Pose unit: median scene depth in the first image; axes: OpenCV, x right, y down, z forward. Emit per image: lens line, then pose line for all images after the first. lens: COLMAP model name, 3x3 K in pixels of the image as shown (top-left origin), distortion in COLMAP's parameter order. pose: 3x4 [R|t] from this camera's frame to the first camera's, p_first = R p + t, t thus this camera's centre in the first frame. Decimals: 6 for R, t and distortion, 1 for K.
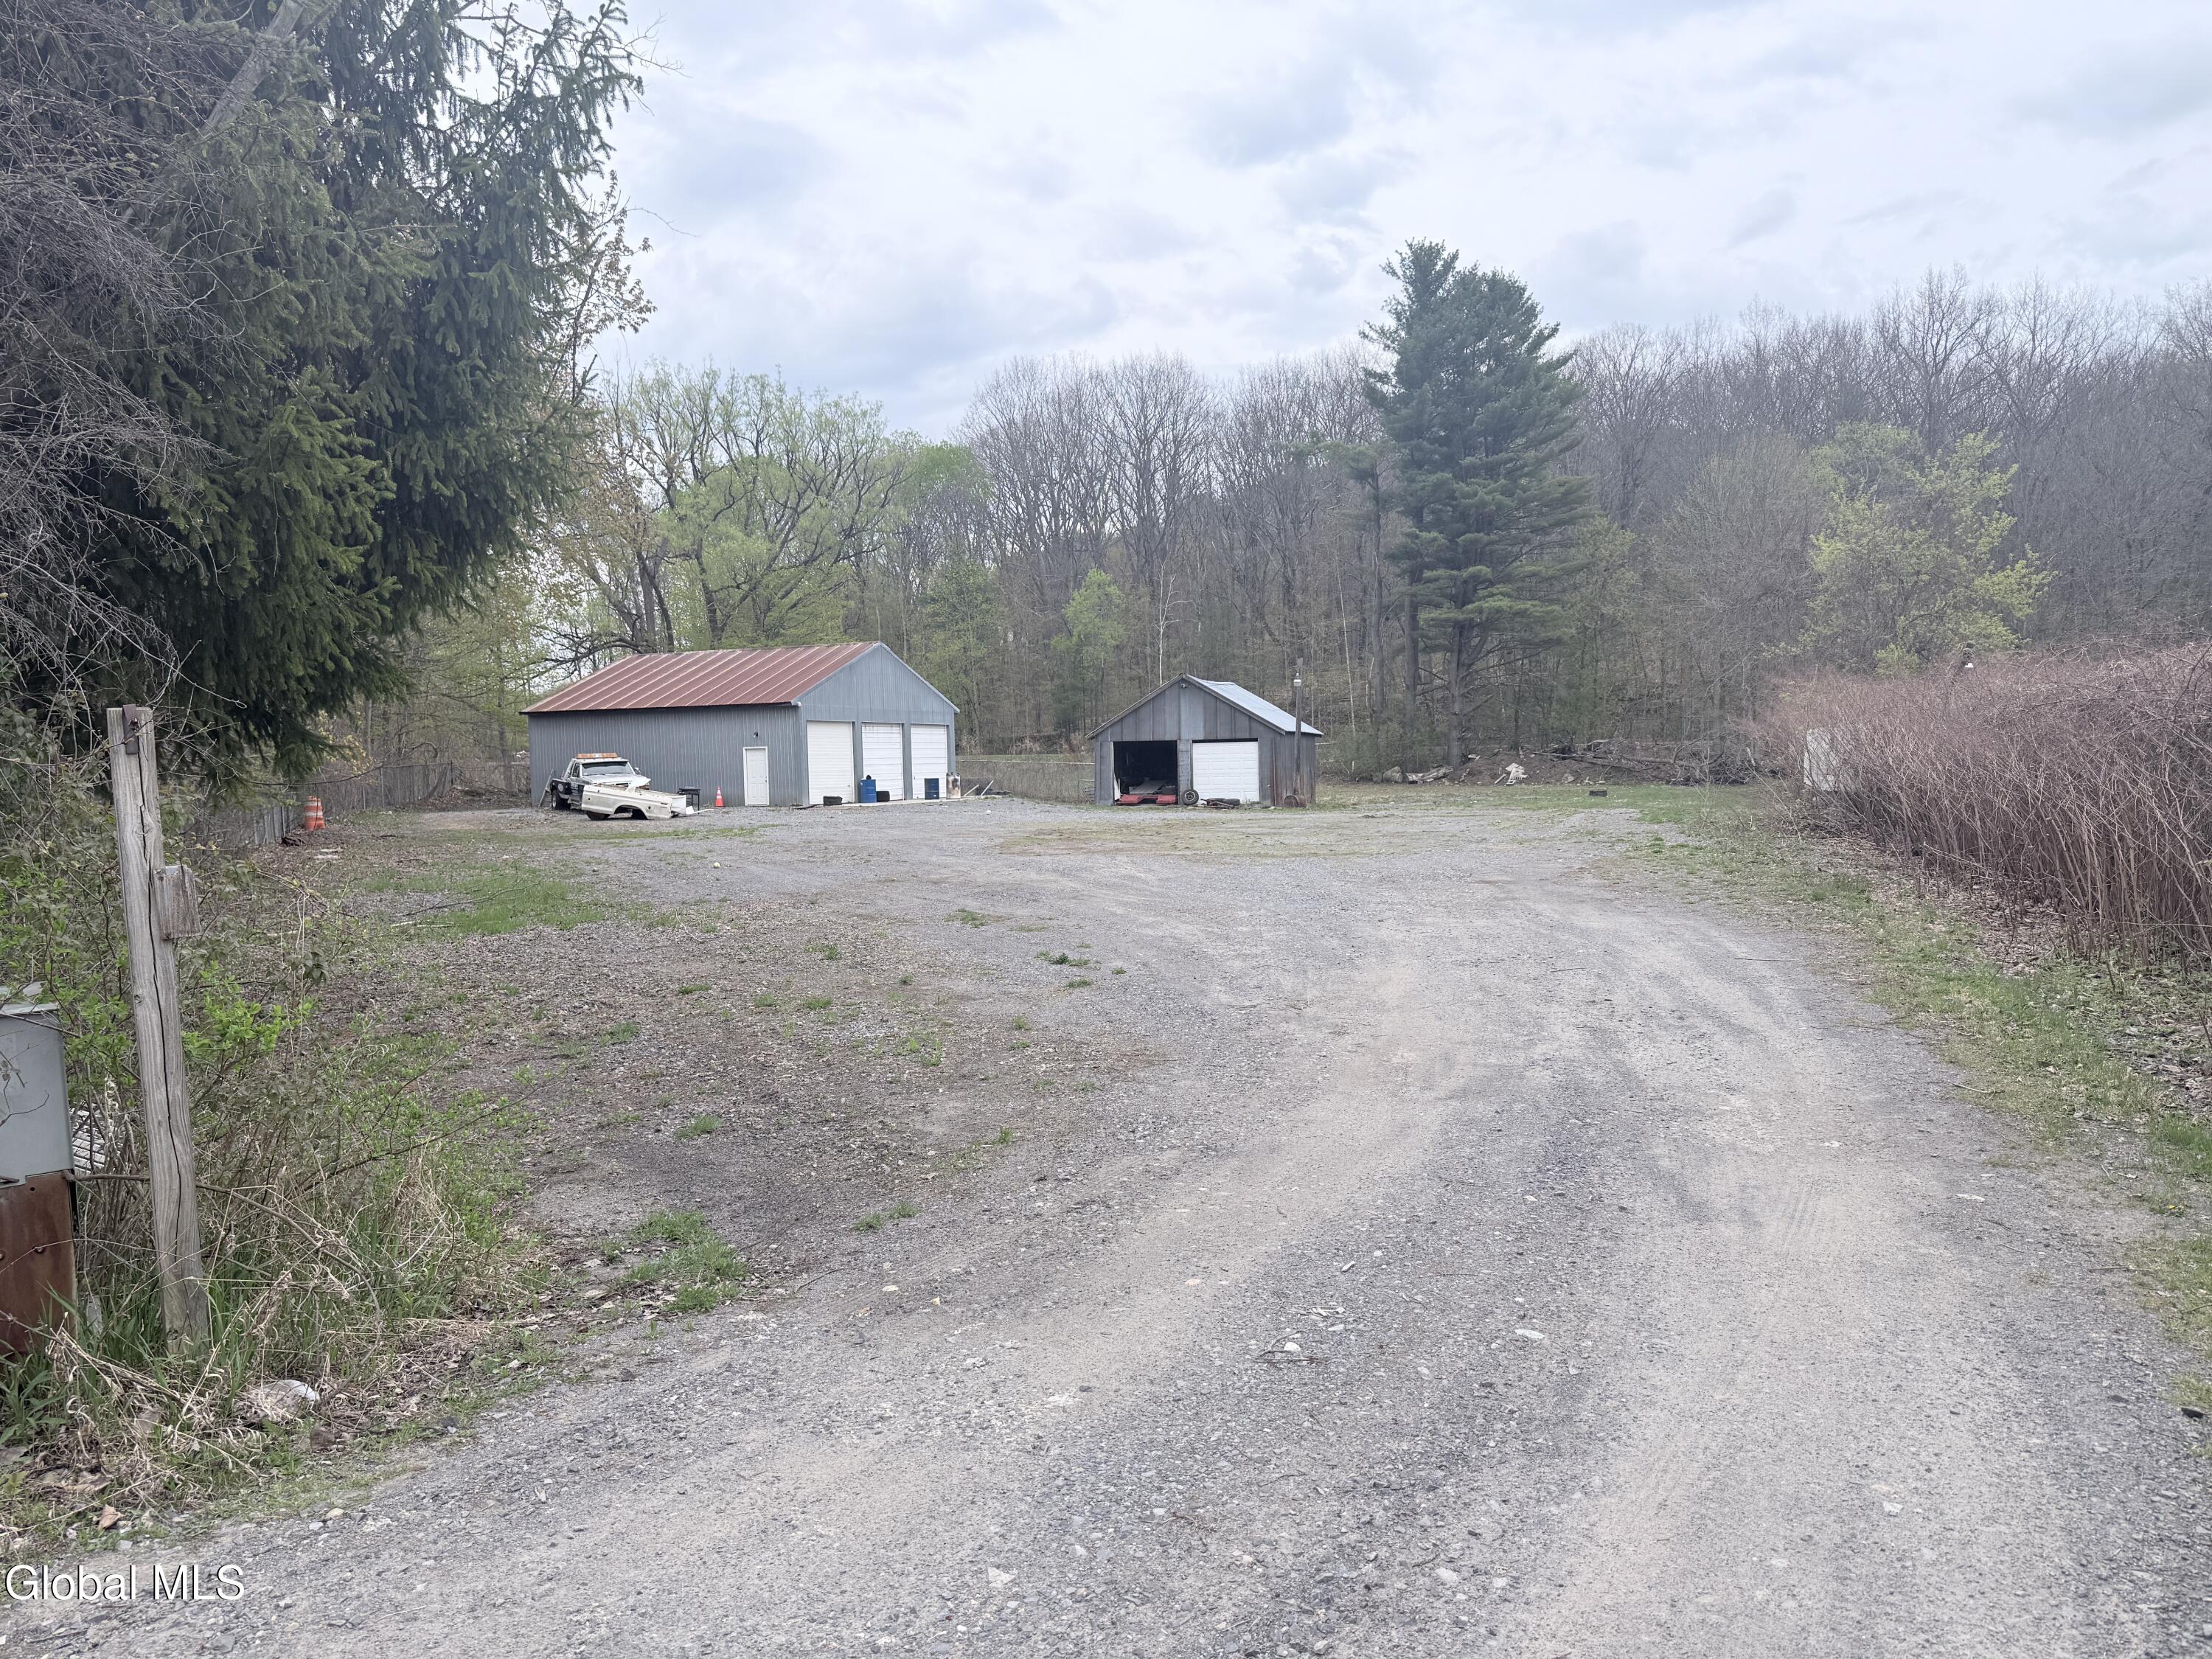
lens RADIAL K [[1565.0, 0, 1105.3], [0, 1565.0, 828.9], [0, 0, 1]] dist [0.006241, -0.003507]
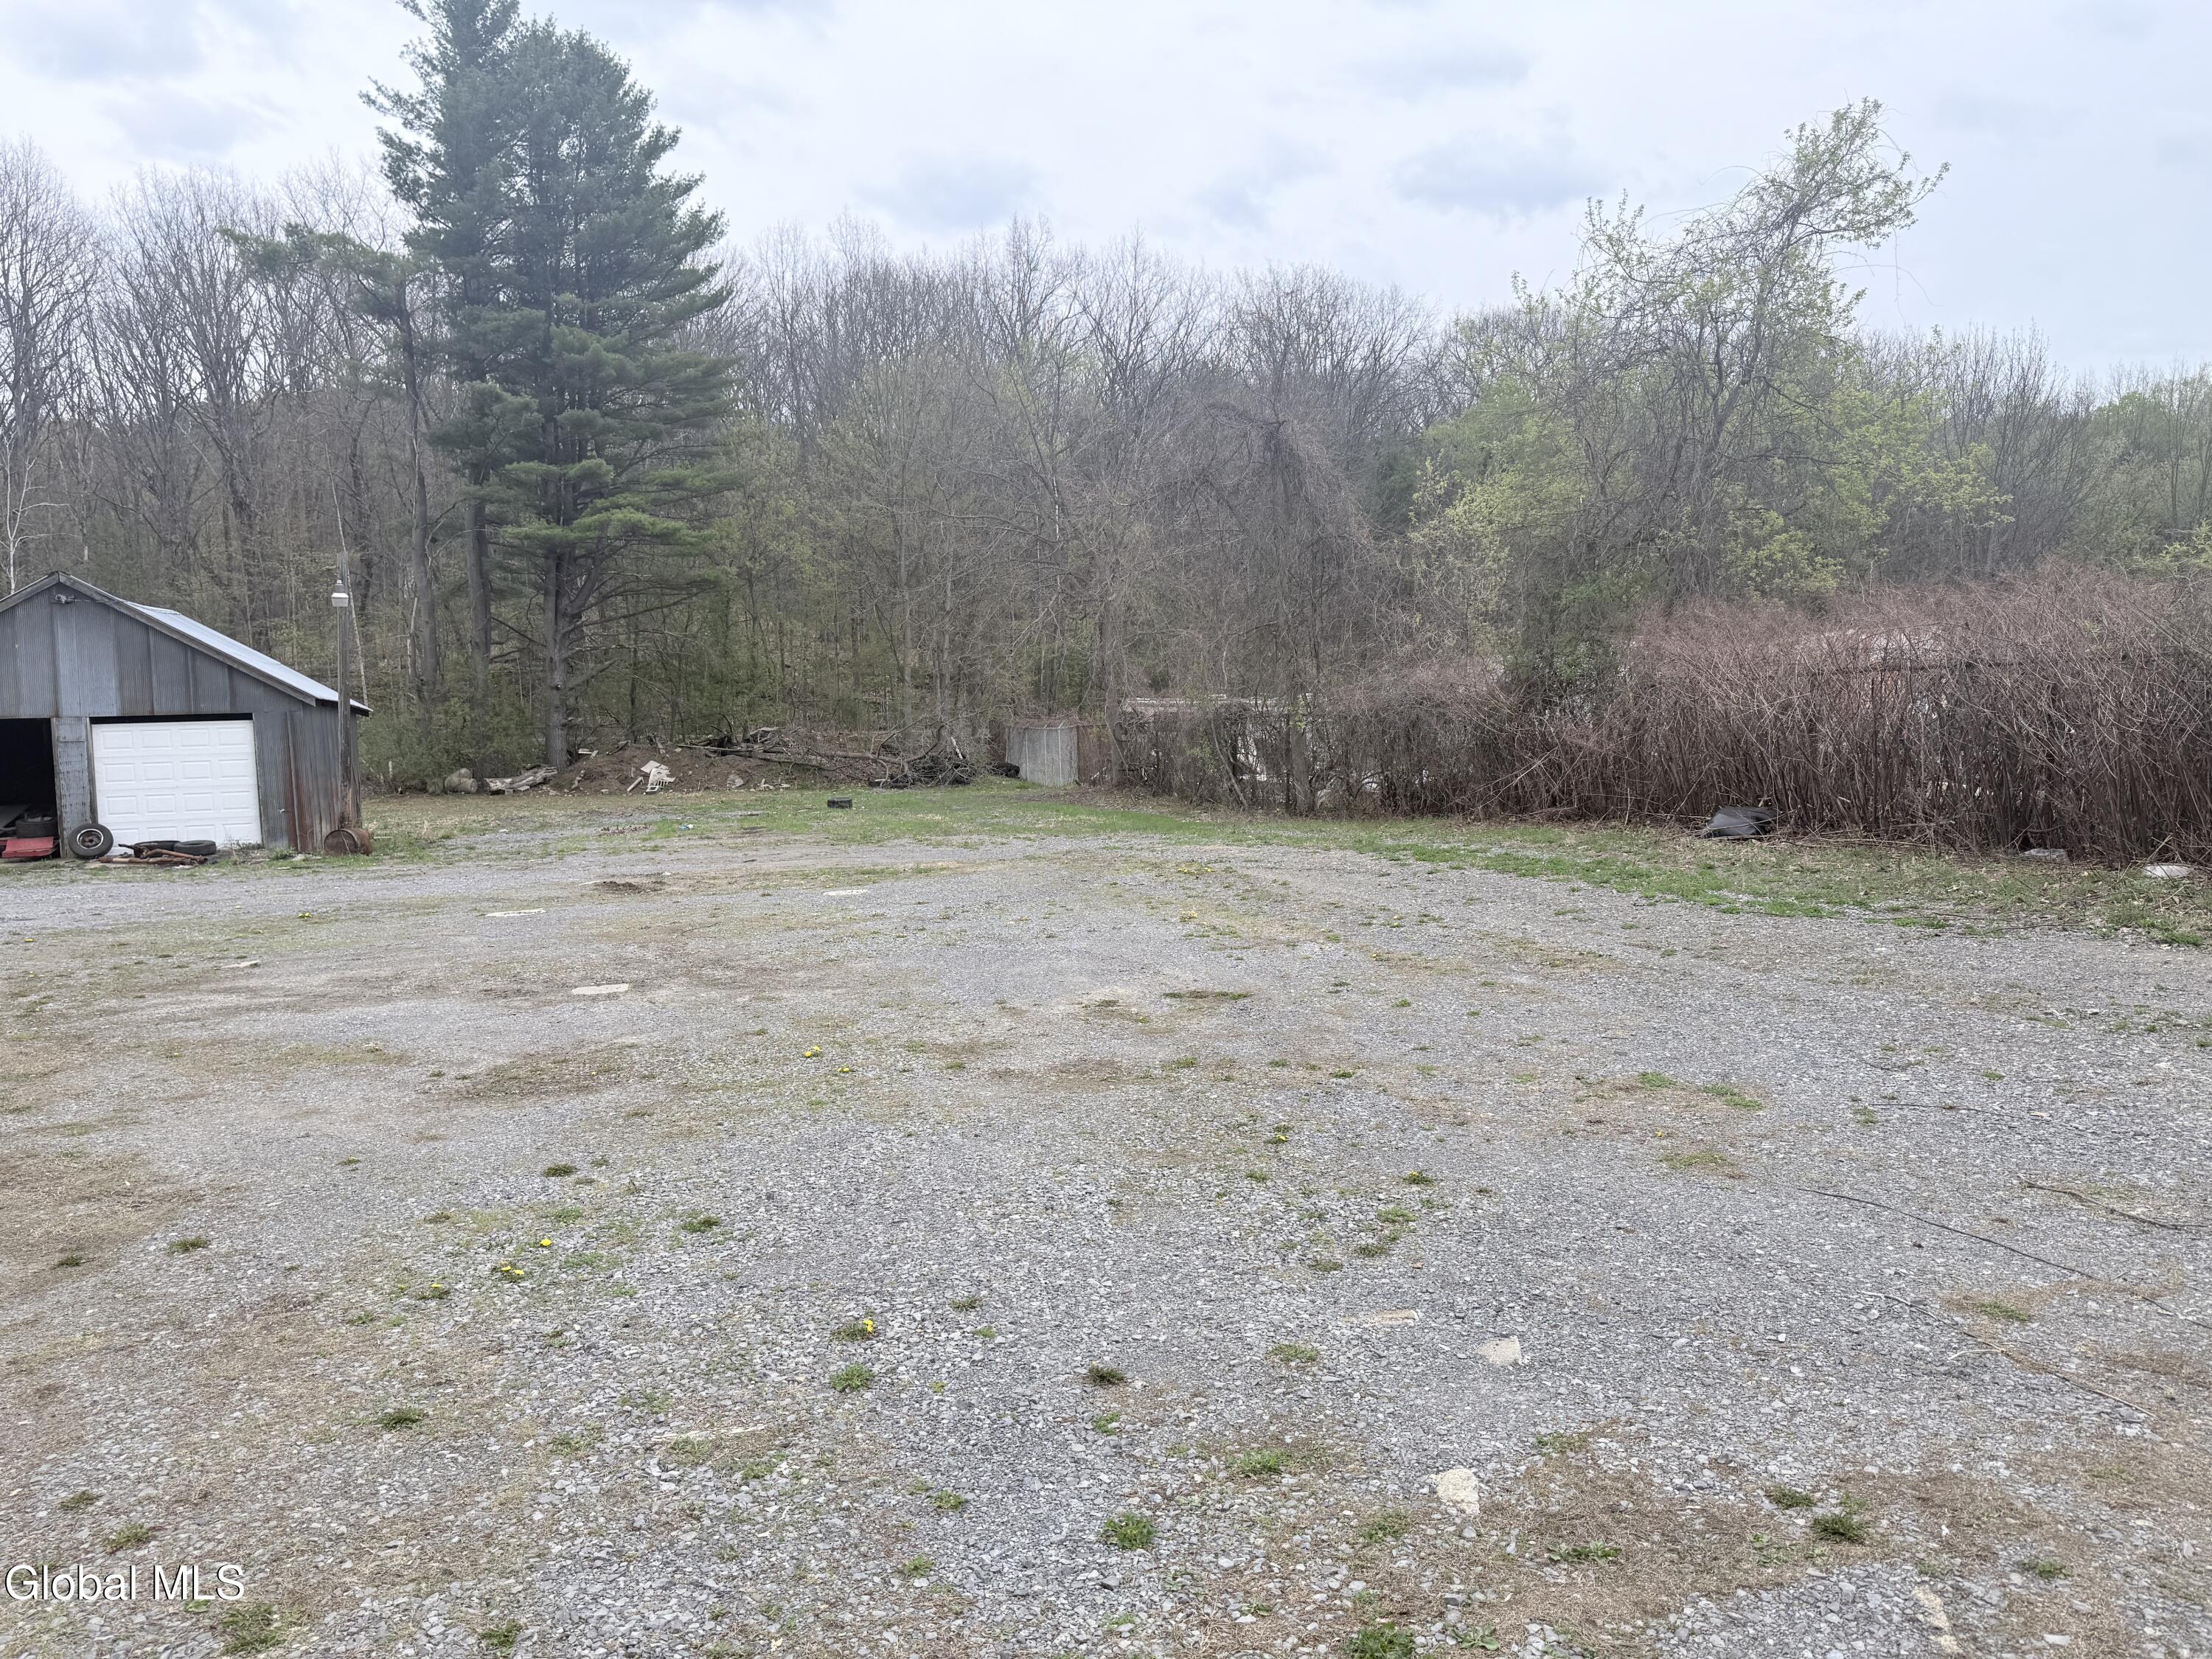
lens RADIAL K [[1565.0, 0, 1108.0], [0, 1565.0, 832.7], [0, 0, 1]] dist [0.006241, -0.003507]
pose [[0.802169, -0.040005, 0.595755, 0.014656], [0.038262, 0.999146, 0.015573, -0.013947], [-0.595870, 0.010302, 0.803015, 0.340159]]
